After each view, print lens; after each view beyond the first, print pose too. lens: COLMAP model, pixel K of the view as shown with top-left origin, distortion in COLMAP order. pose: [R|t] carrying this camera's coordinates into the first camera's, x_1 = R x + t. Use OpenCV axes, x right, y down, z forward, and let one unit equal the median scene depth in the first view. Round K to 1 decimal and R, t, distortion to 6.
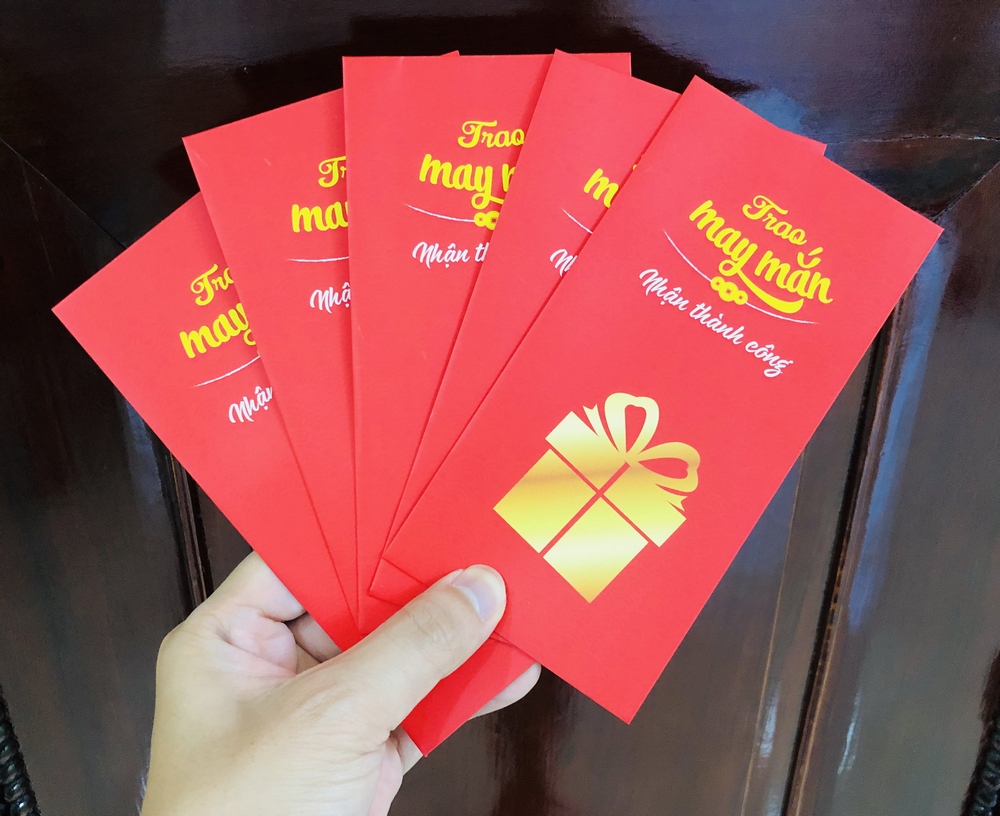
lens RADIAL K [[875.8, 0, 533.9], [0, 875.8, 411.4], [0, 0, 1]] dist [0.043973, -0.014236]
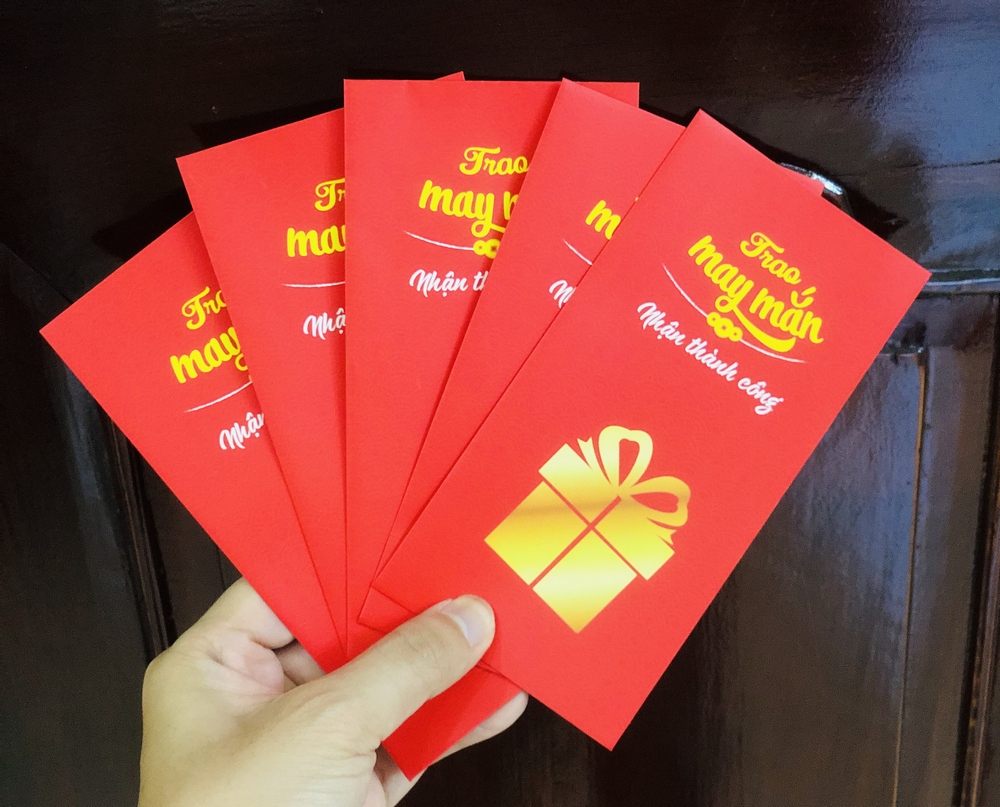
lens RADIAL K [[1660.2, 0, 499.5], [0, 1660.2, 403.4], [0, 0, 1]] dist [0.016544, 0.000000]
pose [[0.998203, 0.022761, -0.055424, 0.071008], [-0.026069, 0.997875, -0.059712, 0.068082], [0.053947, 0.061049, 0.996676, -0.880487]]
